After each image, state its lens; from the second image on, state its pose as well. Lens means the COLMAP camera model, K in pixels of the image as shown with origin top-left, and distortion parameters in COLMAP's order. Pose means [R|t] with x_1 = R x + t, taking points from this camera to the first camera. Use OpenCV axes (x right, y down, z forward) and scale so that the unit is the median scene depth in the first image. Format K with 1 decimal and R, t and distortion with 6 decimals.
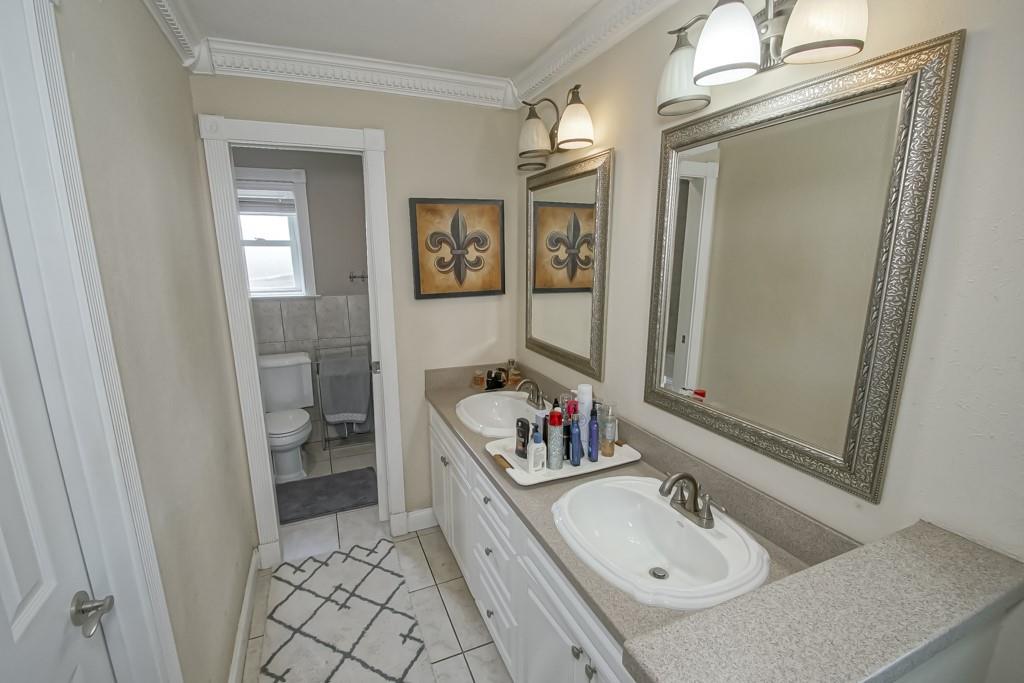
lens RADIAL K [[454.3, 0, 512.1], [0, 454.3, 351.9], [0, 0, 1]] dist [0.026812, 0.000083]
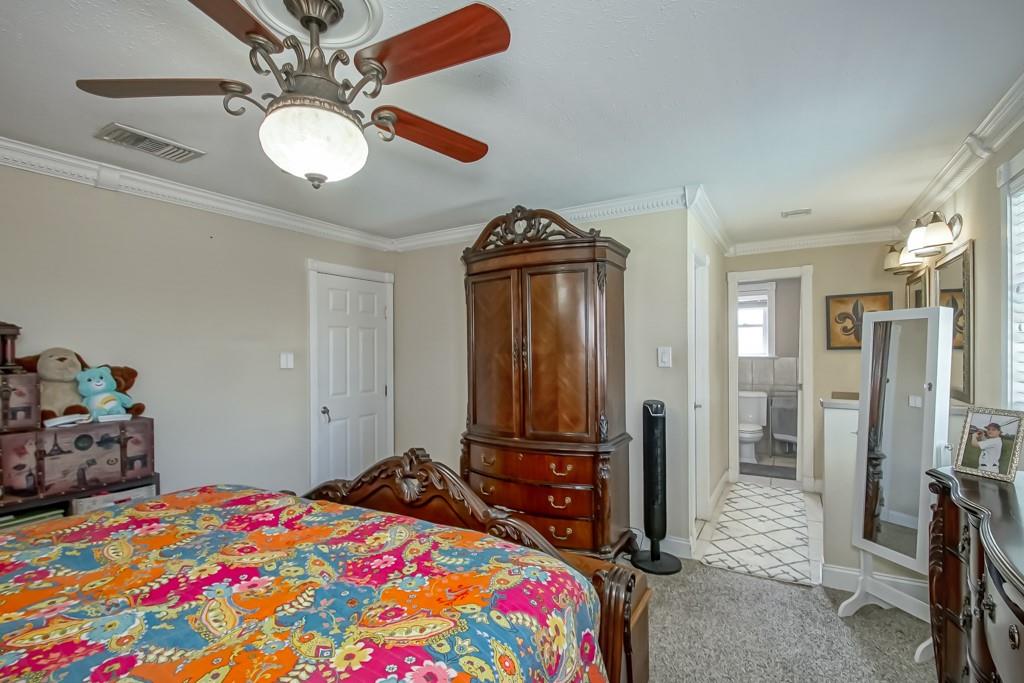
lens RADIAL K [[470.2, 0, 508.6], [0, 470.2, 347.9], [0, 0, 1]] dist [-0.000110, -0.000162]
pose [[0.581030, 0.002291, -0.813879, 0.552551], [-0.171153, 0.977979, -0.119433, 0.305865], [0.795682, 0.208692, 0.568627, -1.026641]]
